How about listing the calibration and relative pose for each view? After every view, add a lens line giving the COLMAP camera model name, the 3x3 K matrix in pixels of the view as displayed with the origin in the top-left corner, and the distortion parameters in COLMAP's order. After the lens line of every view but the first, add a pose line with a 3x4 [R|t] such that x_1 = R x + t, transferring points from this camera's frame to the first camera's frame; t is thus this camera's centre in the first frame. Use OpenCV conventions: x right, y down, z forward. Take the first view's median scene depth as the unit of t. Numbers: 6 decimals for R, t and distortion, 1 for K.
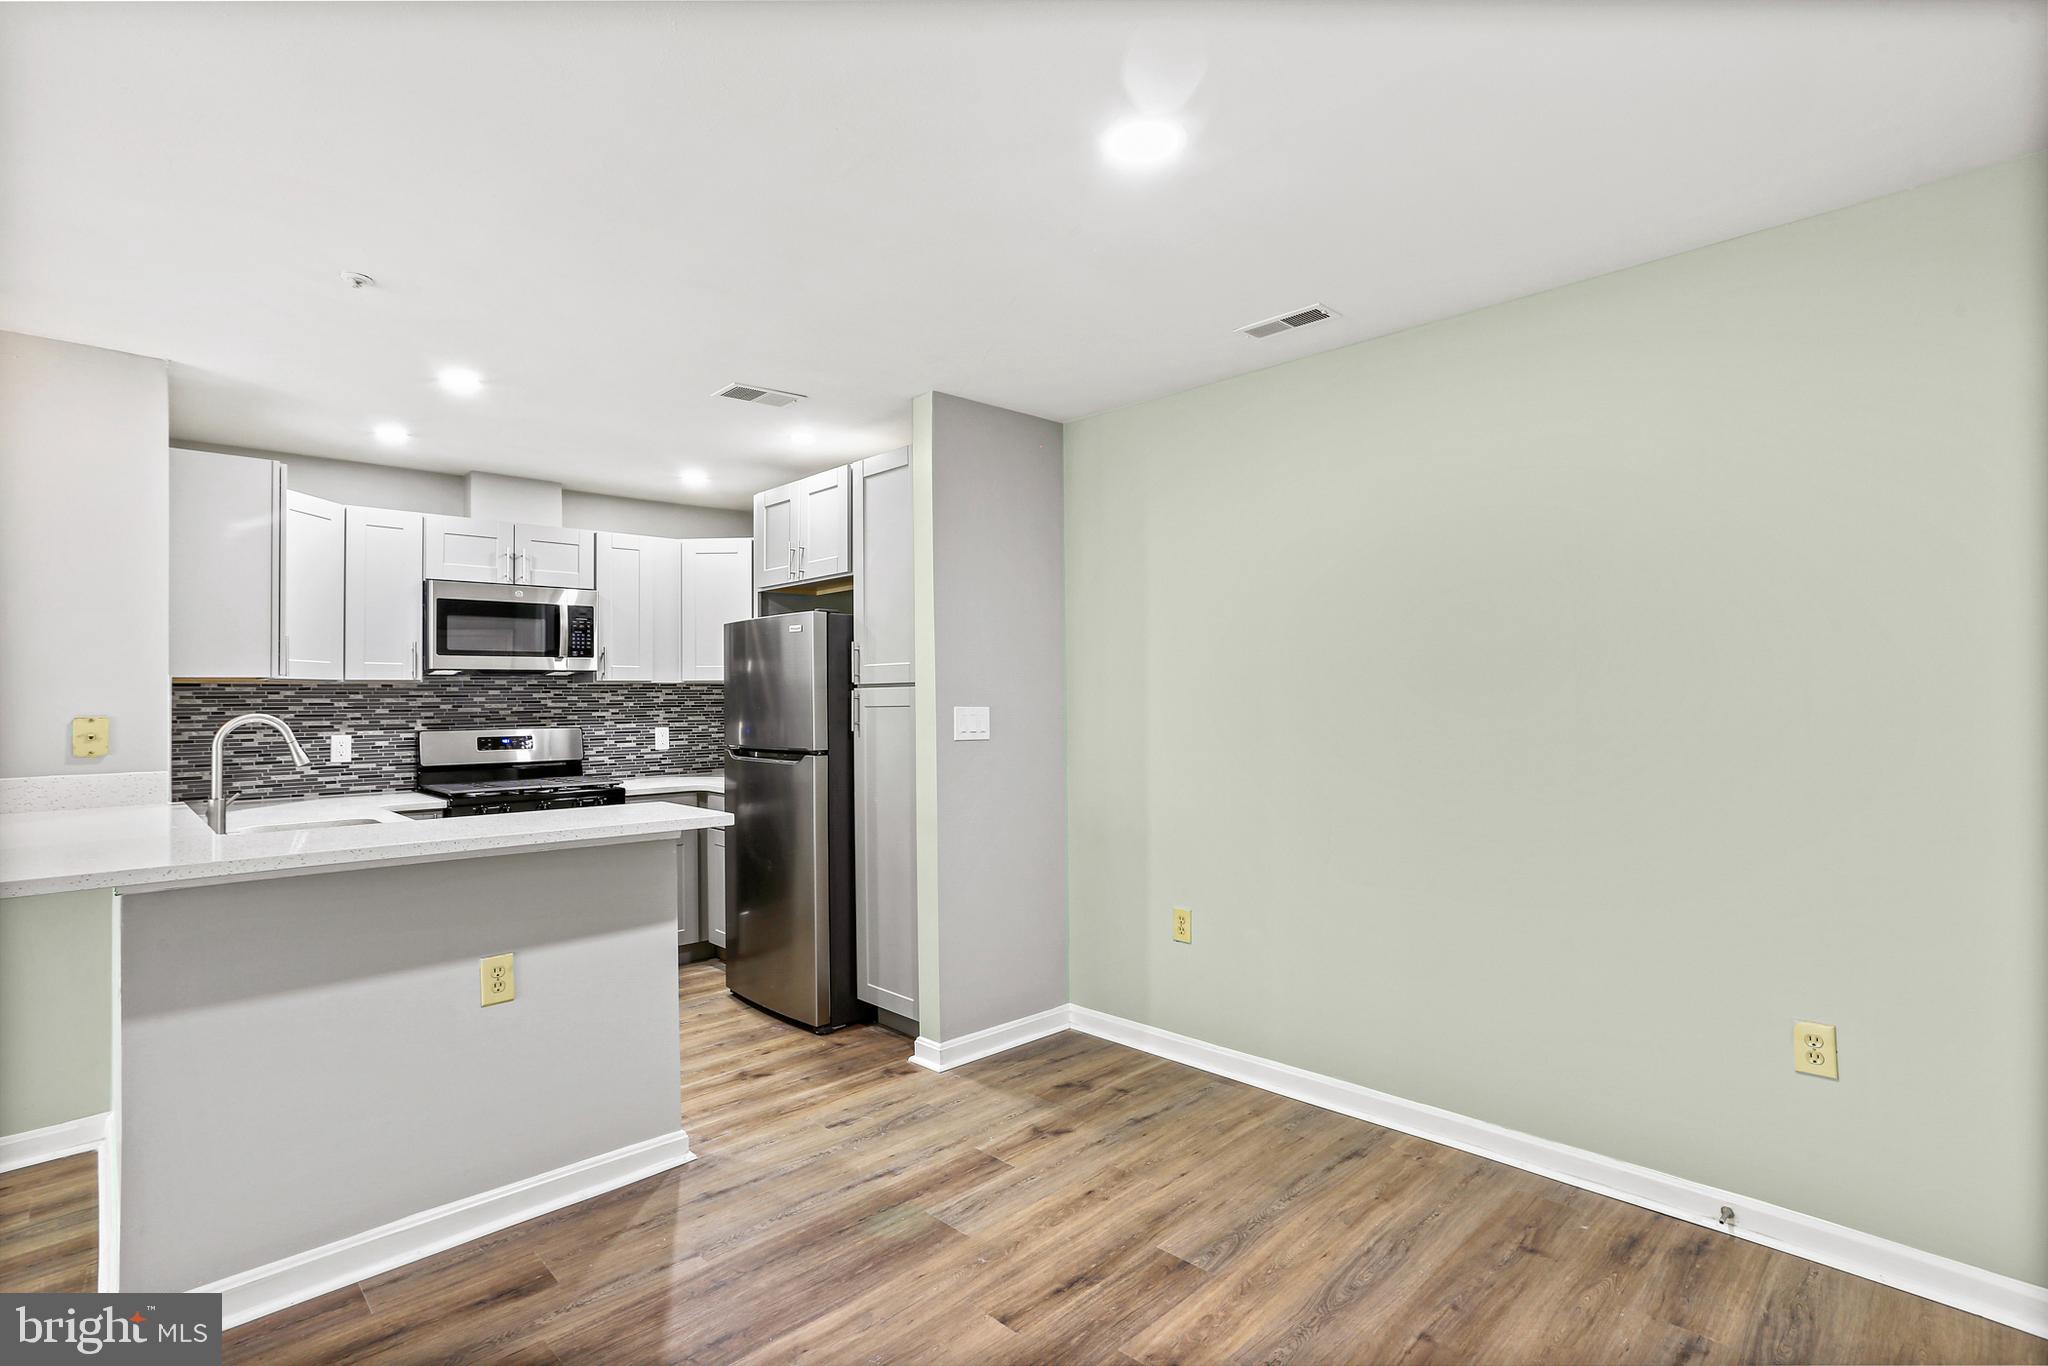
lens RADIAL K [[1000.5, 0, 1030.9], [0, 1000.5, 678.4], [0, 0, 1]] dist [0.006885, 0.006590]
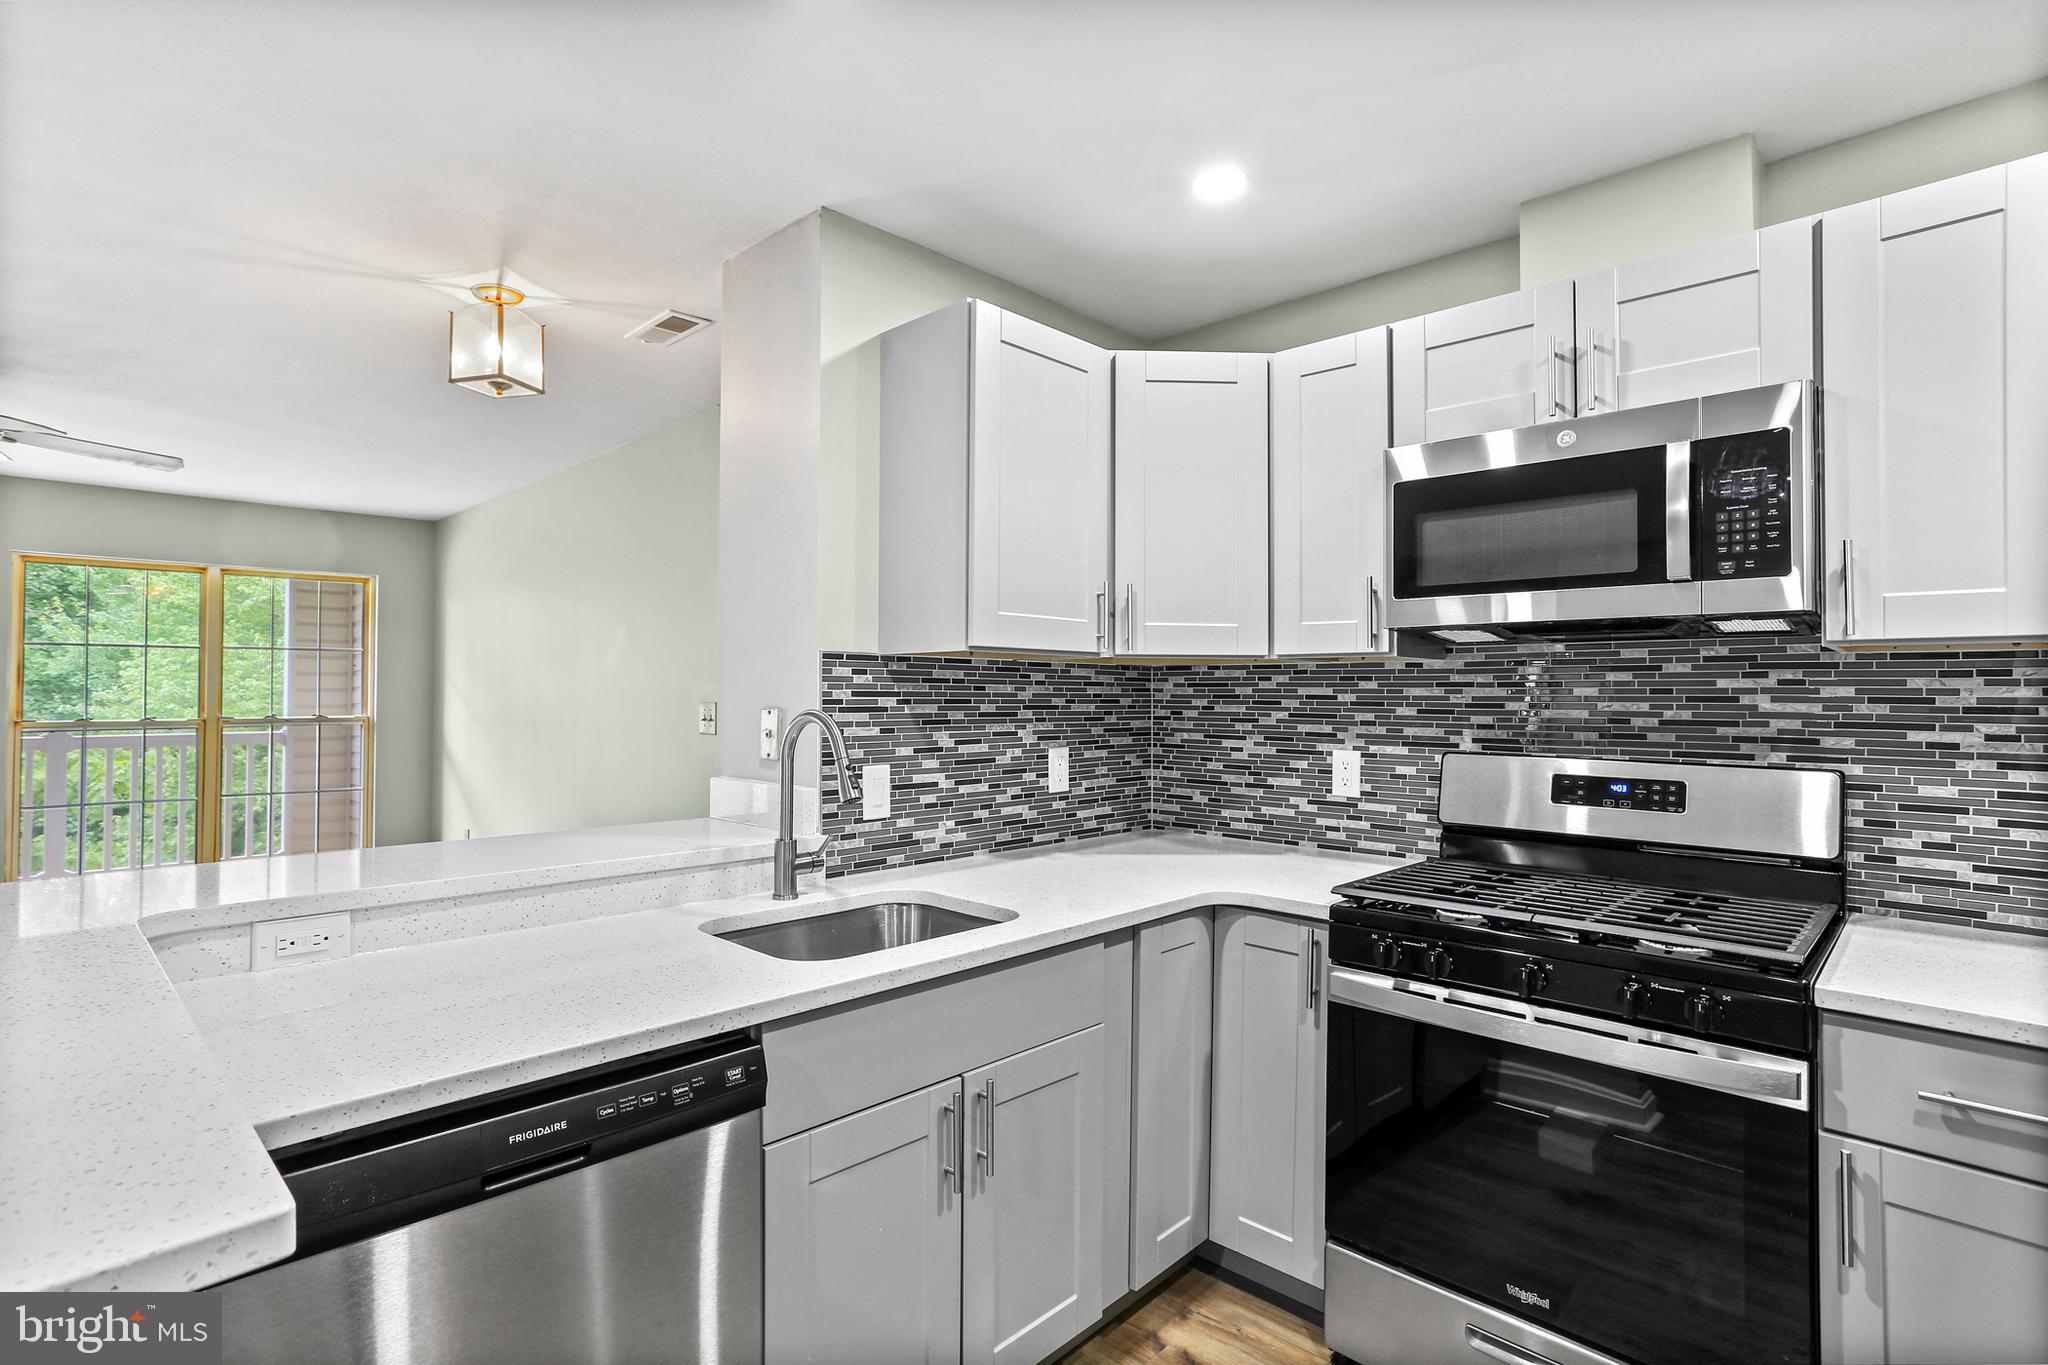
lens RADIAL K [[1000.5, 0, 1032.1], [0, 1000.5, 665.5], [0, 0, 1]] dist [0.006885, 0.006590]
pose [[0.050388, -0.021628, -0.998496, -0.108485], [0.010724, 0.999720, -0.021114, 0.016969], [0.998672, -0.009644, 0.050606, 0.775961]]
